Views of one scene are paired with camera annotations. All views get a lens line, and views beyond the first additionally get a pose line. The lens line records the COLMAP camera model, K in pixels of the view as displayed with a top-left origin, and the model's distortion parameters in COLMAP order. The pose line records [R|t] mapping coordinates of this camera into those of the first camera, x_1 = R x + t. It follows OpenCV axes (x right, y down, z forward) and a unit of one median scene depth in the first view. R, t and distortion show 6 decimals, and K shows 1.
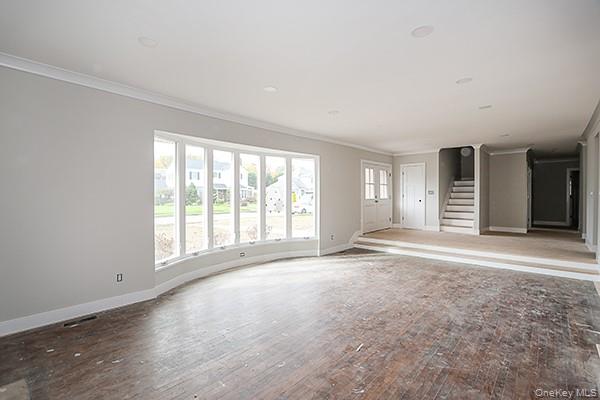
lens RADIAL K [[279.9, 0, 295.8], [0, 279.9, 200.3], [0, 0, 1]] dist [0.000339, -0.000184]
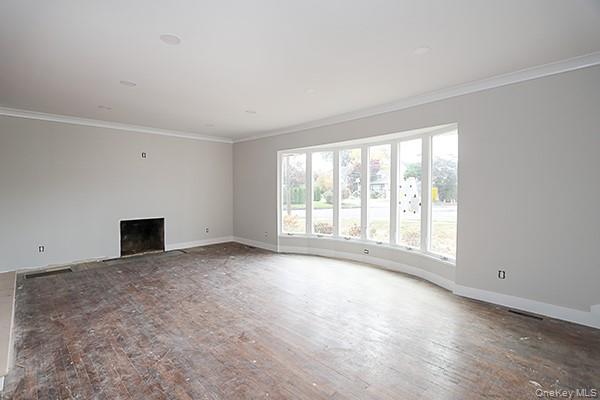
lens RADIAL K [[279.9, 0, 295.8], [0, 279.9, 200.3], [0, 0, 1]] dist [0.000339, -0.000184]
pose [[-0.050230, 0.038915, -0.997979, 0.774911], [-0.003889, 0.999225, 0.039160, -0.021841], [0.998730, 0.005848, -0.050039, 0.795307]]
